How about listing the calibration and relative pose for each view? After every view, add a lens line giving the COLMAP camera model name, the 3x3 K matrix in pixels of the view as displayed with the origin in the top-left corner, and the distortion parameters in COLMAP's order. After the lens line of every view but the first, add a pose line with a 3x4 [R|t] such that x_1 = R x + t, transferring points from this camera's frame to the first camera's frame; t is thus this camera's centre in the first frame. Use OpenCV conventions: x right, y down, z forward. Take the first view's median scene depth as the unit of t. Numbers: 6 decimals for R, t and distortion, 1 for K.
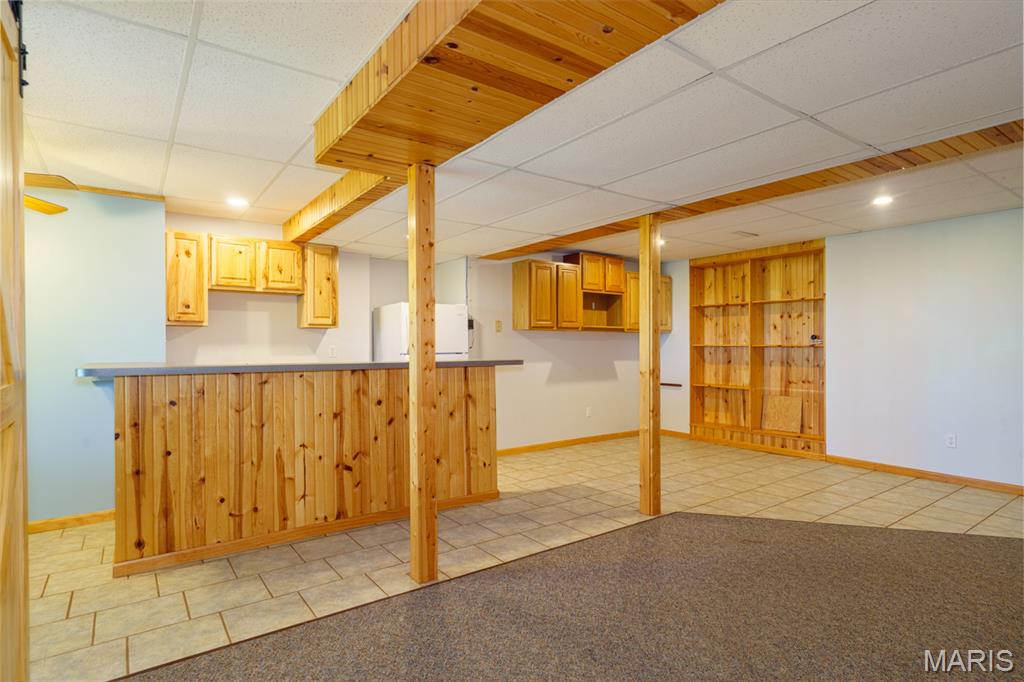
lens RADIAL K [[542.7, 0, 511.8], [0, 542.7, 346.1], [0, 0, 1]] dist [0.014790, 0.000987]
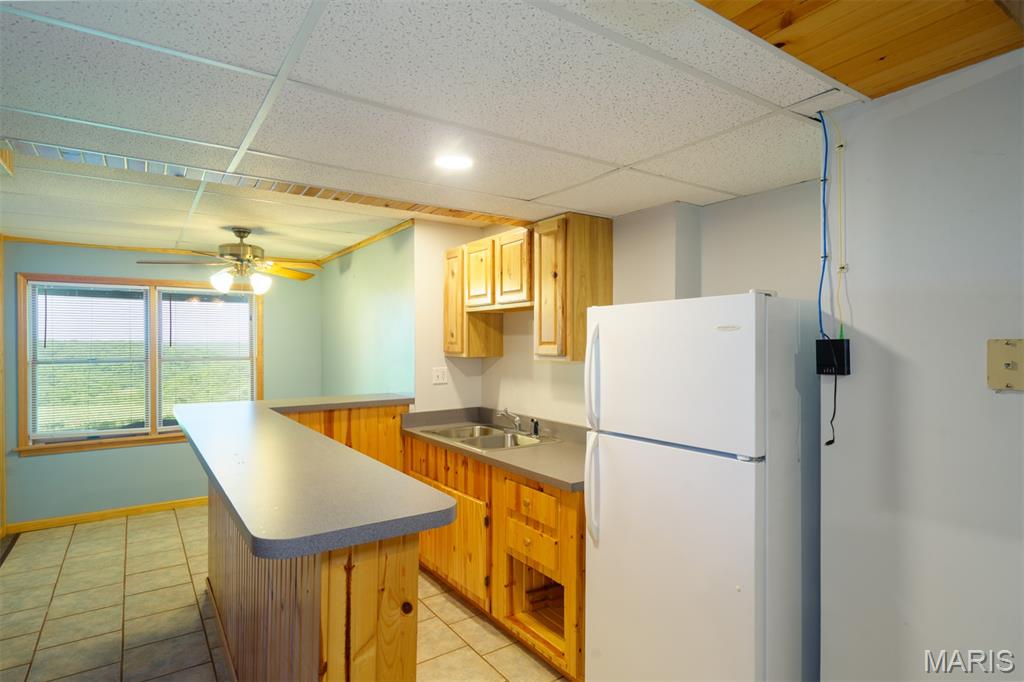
lens RADIAL K [[542.7, 0, 505.2], [0, 542.7, 347.2], [0, 0, 1]] dist [0.014790, 0.000987]
pose [[-0.036383, 0.011150, -0.999276, 0.268298], [0.001702, 0.999937, 0.011095, -0.064973], [0.999336, -0.001298, -0.036399, 1.142983]]
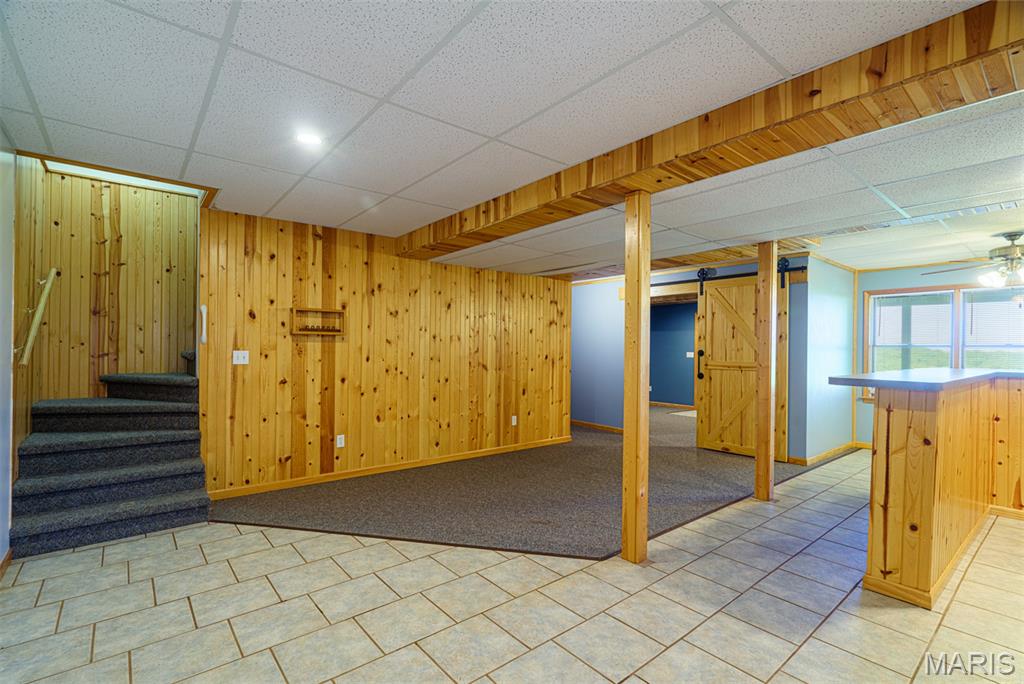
lens RADIAL K [[462.2, 0, 515.0], [0, 462.2, 349.1], [0, 0, 1]] dist [-0.004296, 0.002740]
pose [[-0.997872, -0.010635, -0.064324, 0.449734], [-0.010898, 0.999934, 0.003733, -0.006532], [0.064280, 0.004426, -0.997922, 1.570746]]
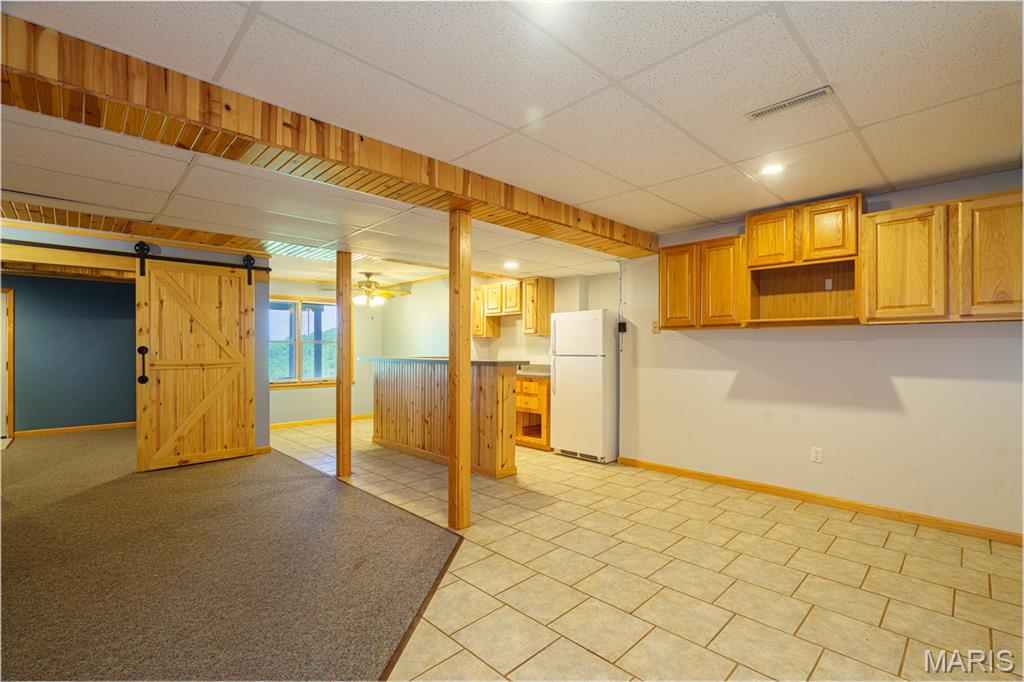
lens RADIAL K [[462.2, 0, 507.0], [0, 462.2, 347.8], [0, 0, 1]] dist [-0.004296, 0.002740]
pose [[0.132282, 0.000775, -0.991212, 0.993139], [-0.001826, 0.999998, 0.000538, -0.003232], [0.991210, 0.001738, 0.132283, 0.913926]]
